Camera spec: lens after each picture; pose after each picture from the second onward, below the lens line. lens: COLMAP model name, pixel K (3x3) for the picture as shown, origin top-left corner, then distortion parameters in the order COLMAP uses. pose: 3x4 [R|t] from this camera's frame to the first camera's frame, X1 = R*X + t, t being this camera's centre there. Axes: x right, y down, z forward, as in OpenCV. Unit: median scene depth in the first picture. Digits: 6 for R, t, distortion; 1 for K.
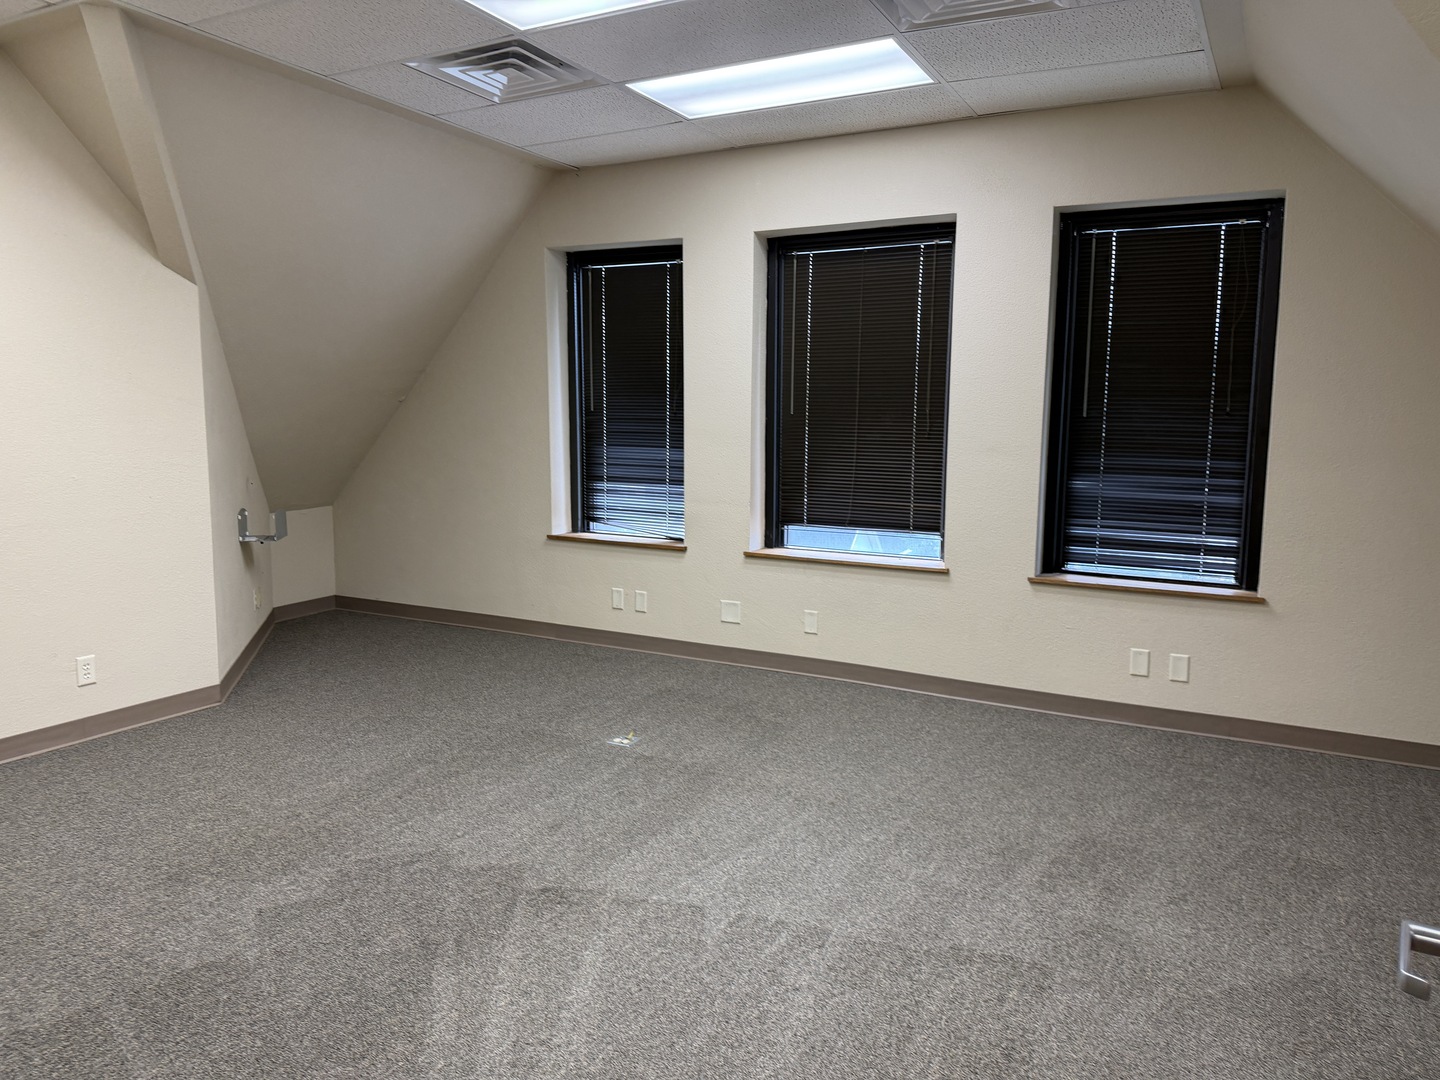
lens RADIAL K [[1007.3, 0, 724.6], [0, 1007.3, 545.5], [0, 0, 1]] dist [0.033927, -0.053565]
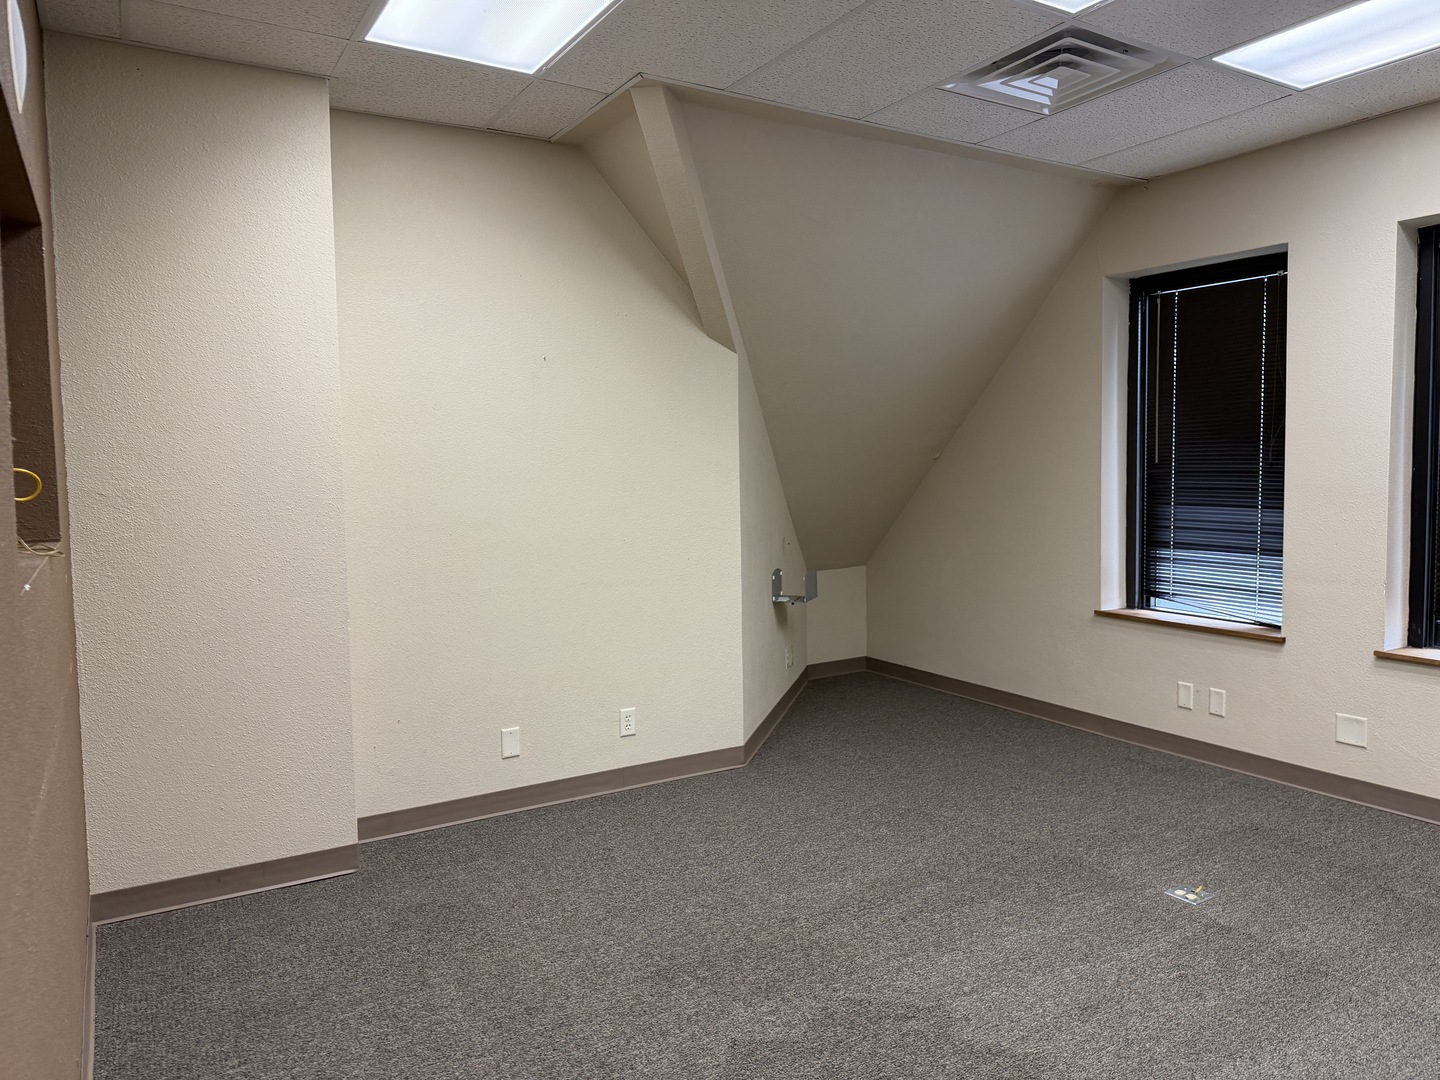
lens RADIAL K [[1007.3, 0, 713.3], [0, 1007.3, 534.5], [0, 0, 1]] dist [0.033927, -0.053565]
pose [[0.855239, 0.015754, -0.517994, -0.015058], [-0.045796, 0.997925, -0.045262, -0.028005], [0.516206, 0.062432, 0.854186, 0.137603]]
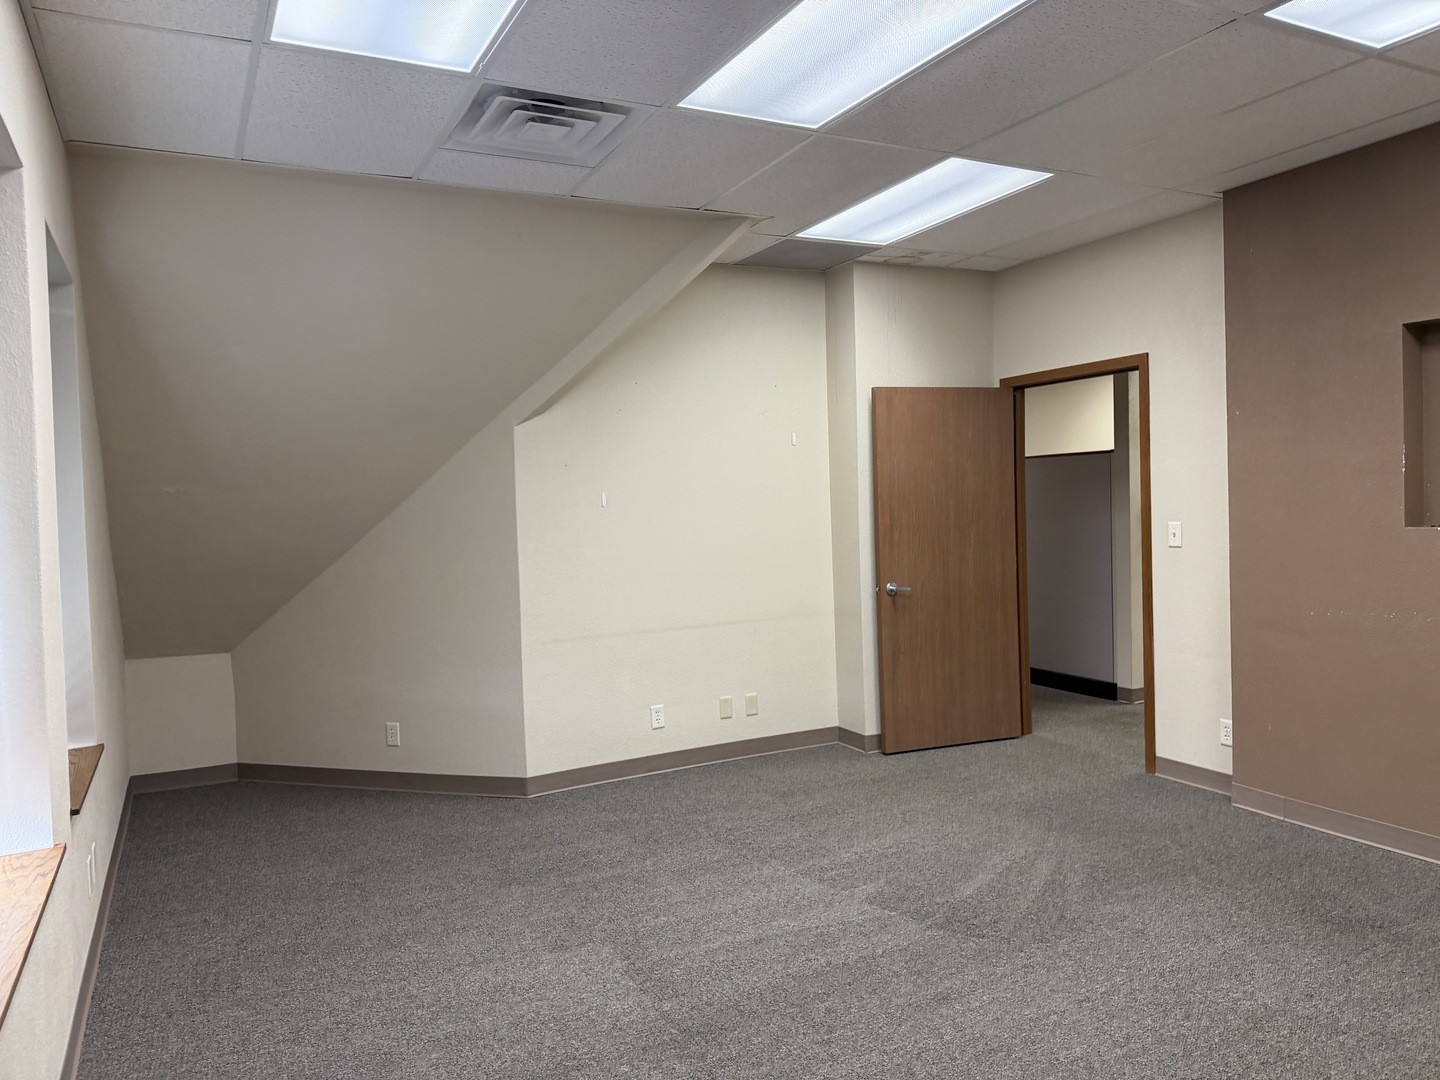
lens RADIAL K [[1007.3, 0, 713.1], [0, 1007.3, 513.2], [0, 0, 1]] dist [0.033927, -0.053565]
pose [[-0.817586, 0.008647, 0.575742, -0.405998], [0.104101, 0.985630, 0.133027, -0.206607], [-0.566318, 0.168696, -0.806737, 1.388268]]
